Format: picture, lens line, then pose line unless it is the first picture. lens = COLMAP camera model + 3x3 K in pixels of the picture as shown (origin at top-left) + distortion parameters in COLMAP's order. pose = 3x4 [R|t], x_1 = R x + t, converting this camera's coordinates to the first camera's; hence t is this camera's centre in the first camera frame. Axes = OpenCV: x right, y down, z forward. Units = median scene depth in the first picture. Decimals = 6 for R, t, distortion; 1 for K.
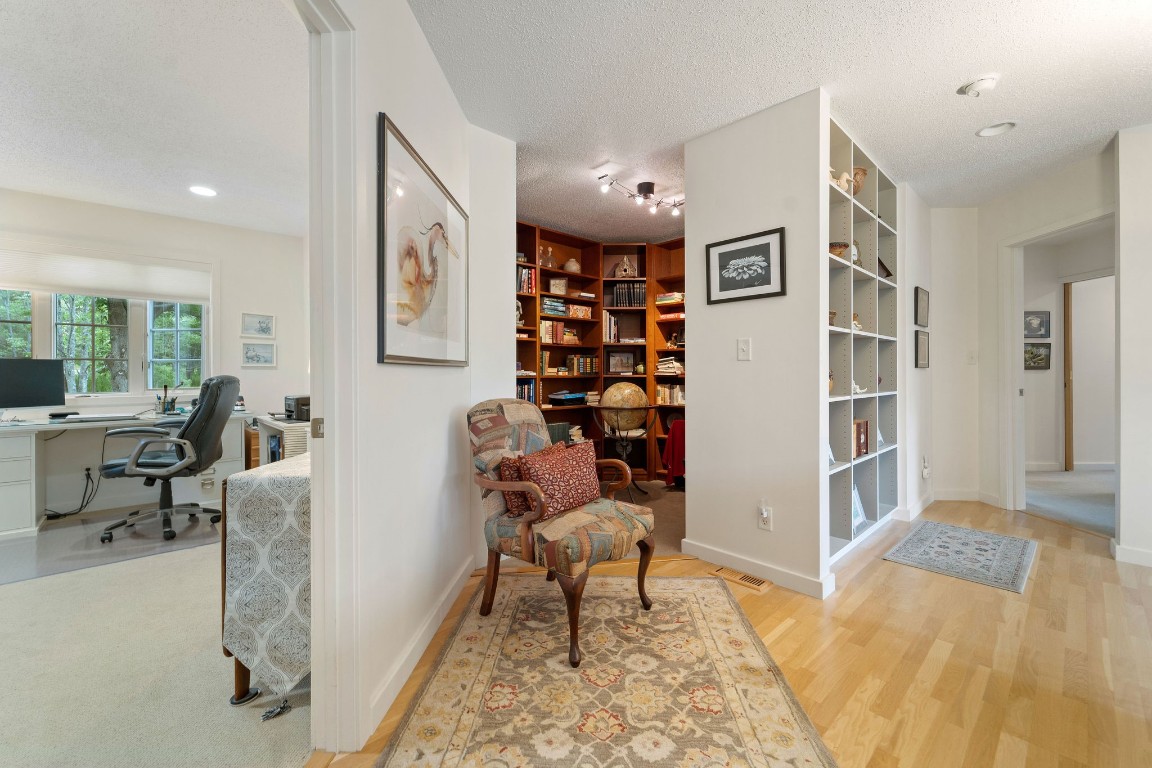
lens RADIAL K [[476.1, 0, 581.4], [0, 476.1, 369.1], [0, 0, 1]] dist [0.000107, -0.000277]
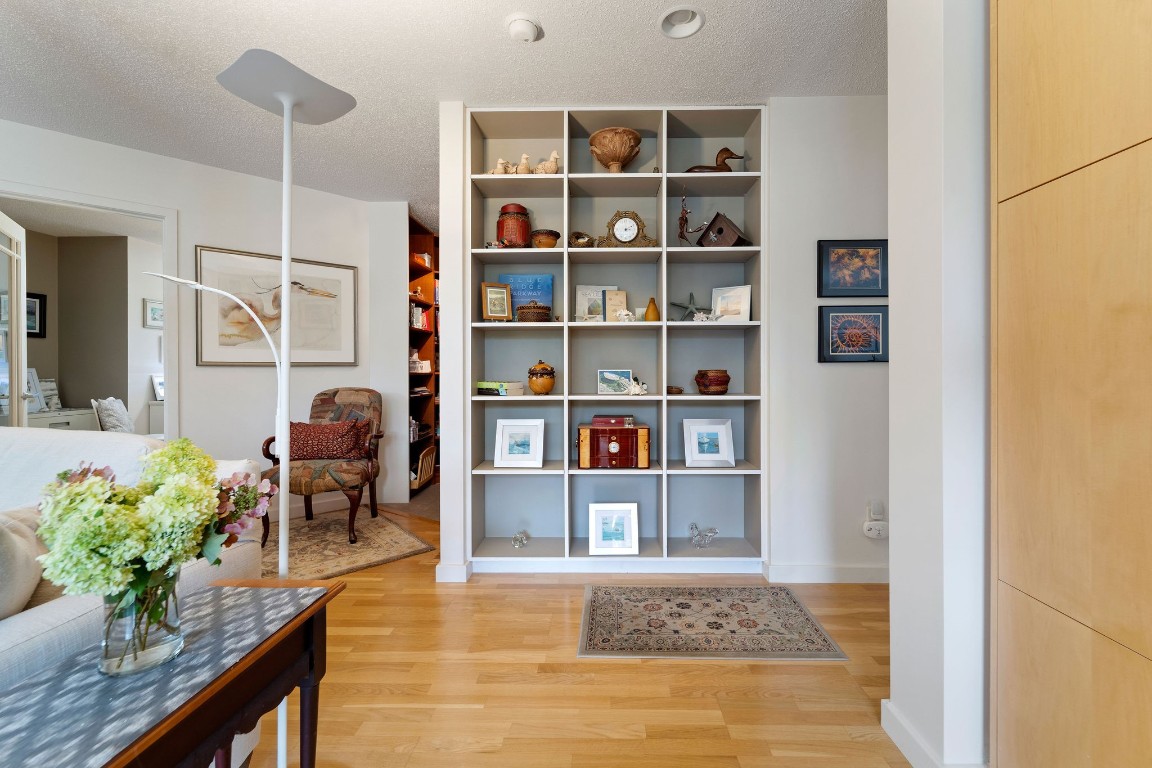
lens RADIAL K [[476.1, 0, 581.4], [0, 476.1, 369.1], [0, 0, 1]] dist [0.000107, -0.000277]
pose [[0.714214, -0.002016, -0.699924, 1.283480], [0.004915, 0.999986, 0.002136, 0.003923], [0.699910, -0.004966, 0.714214, 0.400153]]
